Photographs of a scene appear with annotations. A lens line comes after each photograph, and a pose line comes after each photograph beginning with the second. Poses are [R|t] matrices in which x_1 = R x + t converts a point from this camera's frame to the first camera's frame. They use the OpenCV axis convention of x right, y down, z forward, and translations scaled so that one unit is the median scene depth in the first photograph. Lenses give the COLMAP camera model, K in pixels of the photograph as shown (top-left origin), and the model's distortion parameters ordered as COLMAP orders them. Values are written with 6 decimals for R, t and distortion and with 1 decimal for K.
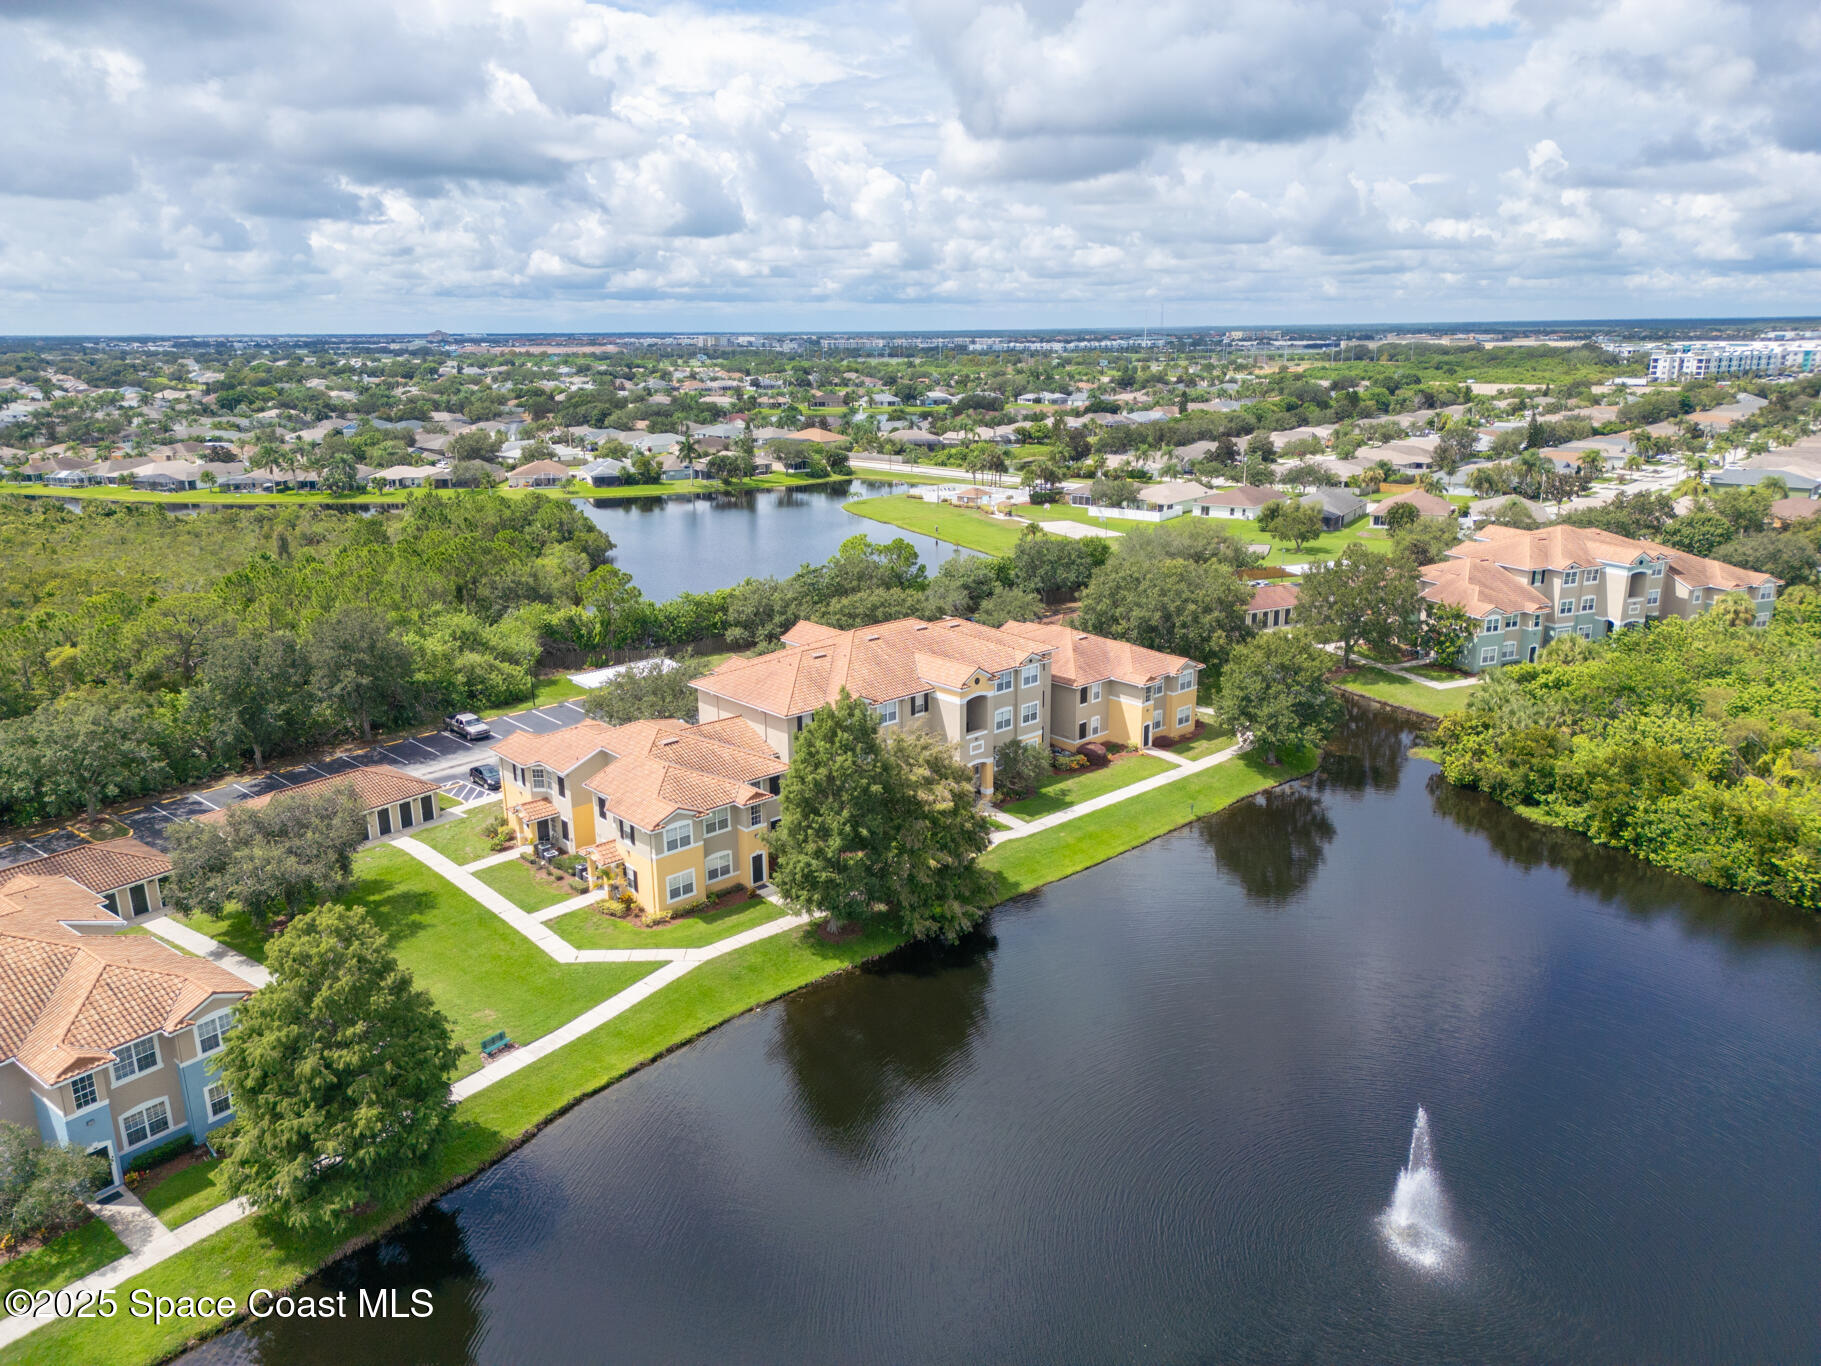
lens RADIAL K [[1281.0, 0, 914.2], [0, 1281.0, 709.2], [0, 0, 1]] dist [0.058809, -0.049450]
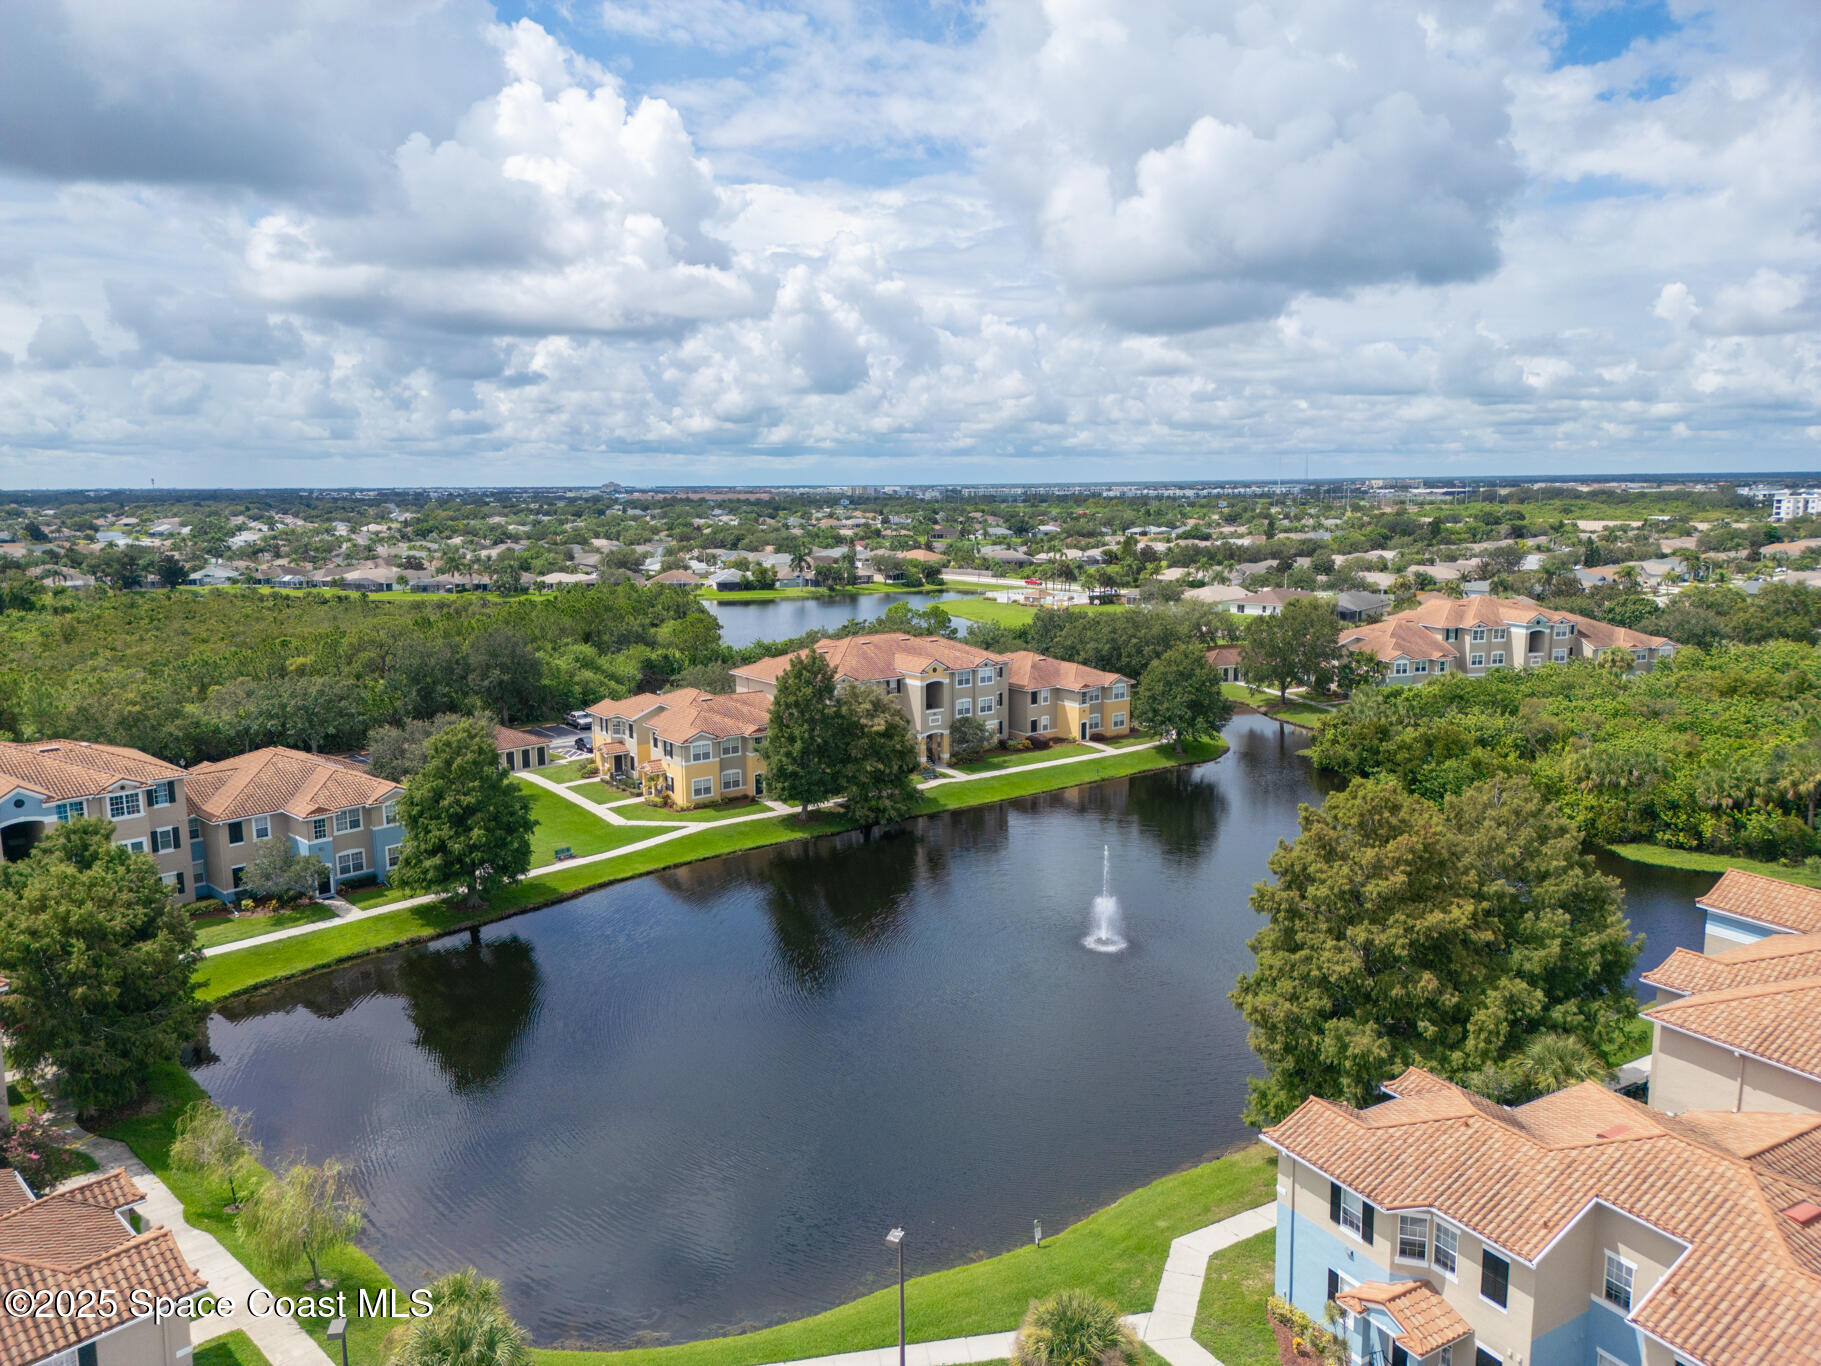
lens RADIAL K [[1267.2, 0, 914.3], [0, 1267.2, 713.5], [0, 0, 1]] dist [0.074659, -0.074595]
pose [[0.993979, 0.019196, -0.107874, 0.107818], [-0.030447, 0.994149, -0.103638, 0.101812], [0.105254, 0.106298, 0.988748, -0.204227]]
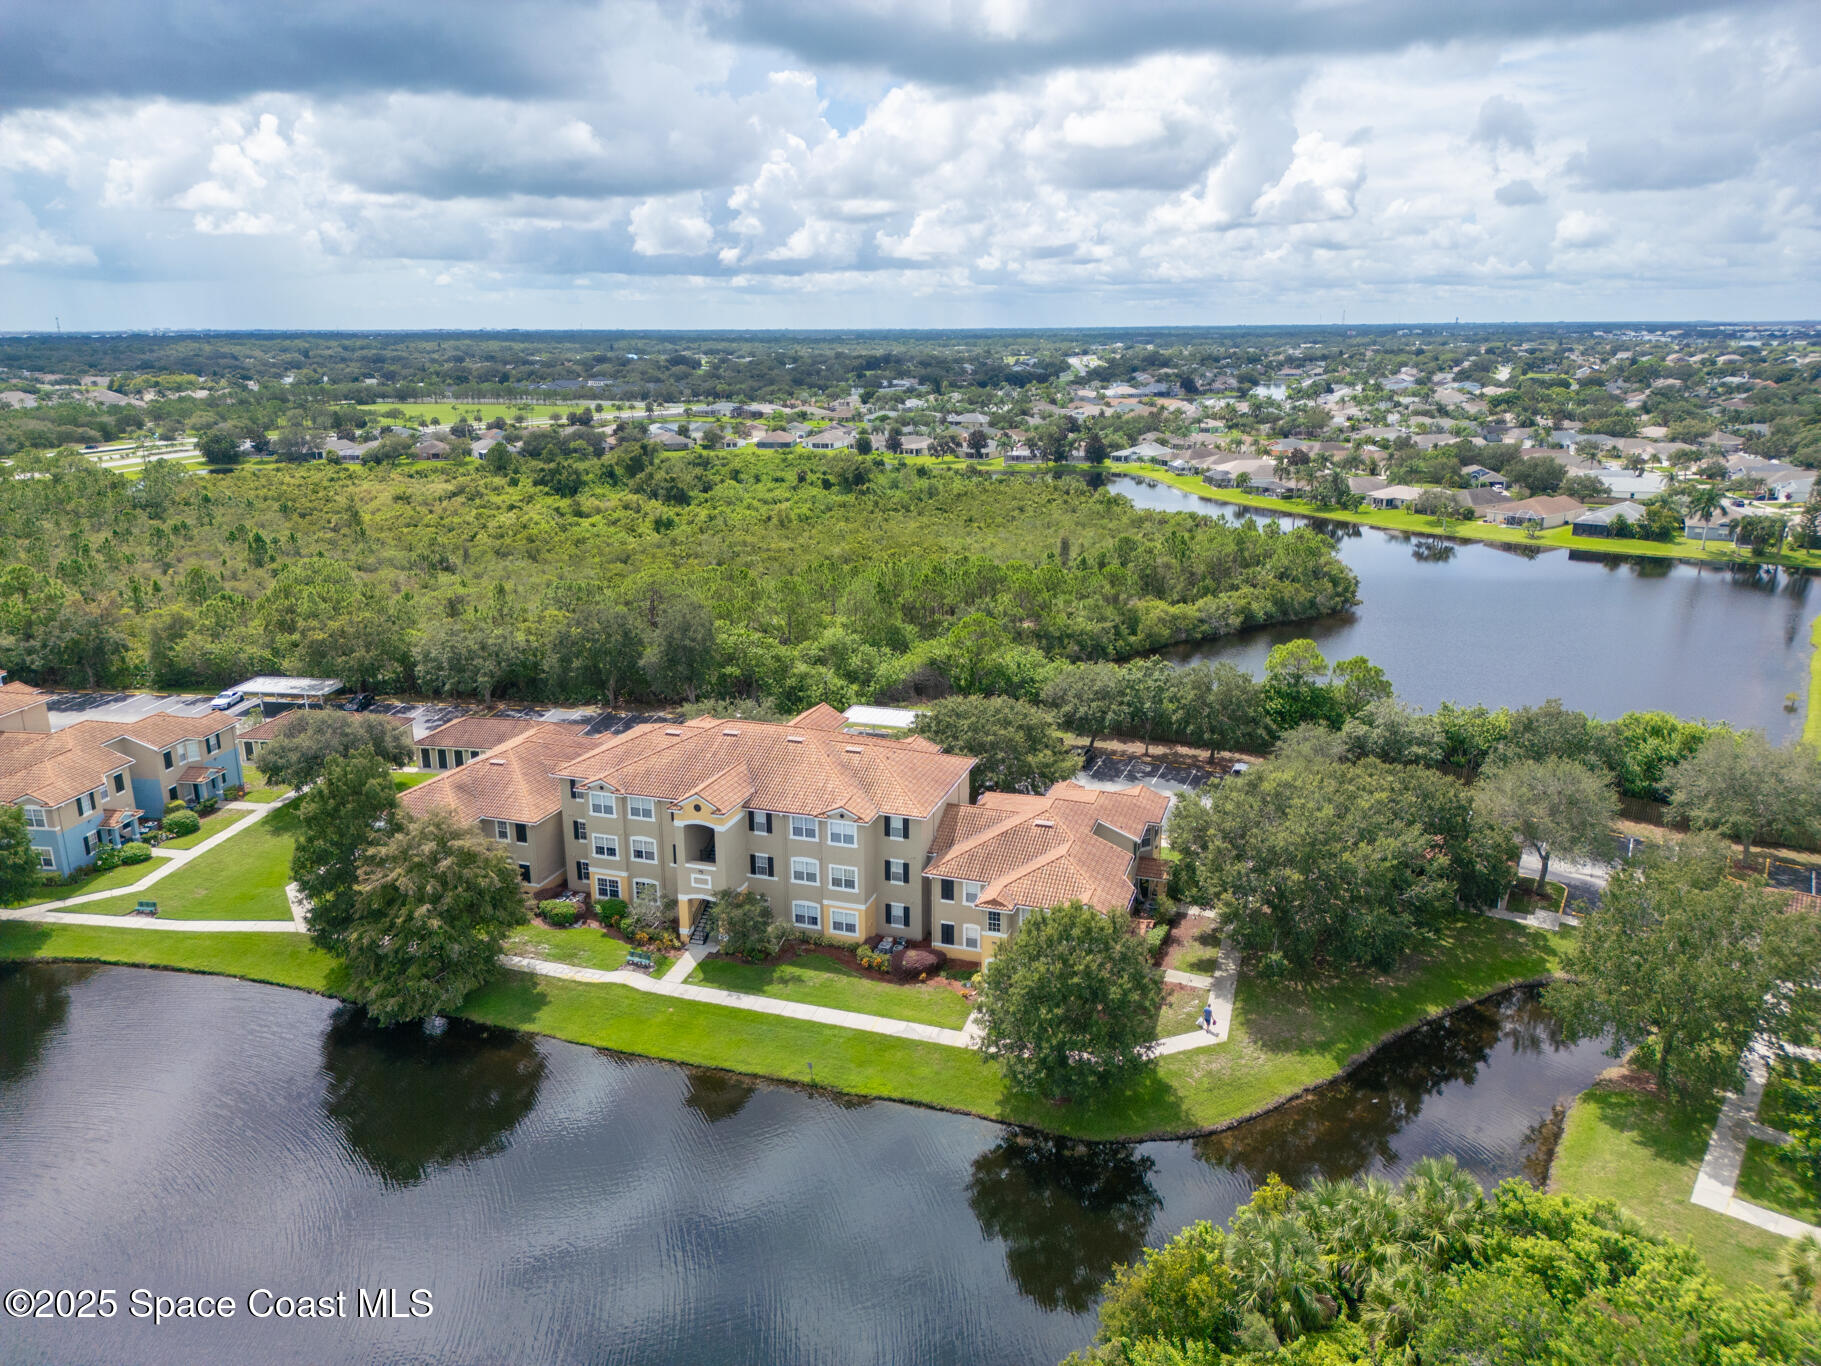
lens RADIAL K [[1267.2, 0, 914.3], [0, 1267.2, 713.5], [0, 0, 1]] dist [0.074659, -0.074595]
pose [[0.479603, 0.260762, -0.837845, 0.523495], [-0.247209, 0.956302, 0.156121, -0.161206], [0.841943, 0.132247, 0.523108, 0.409636]]
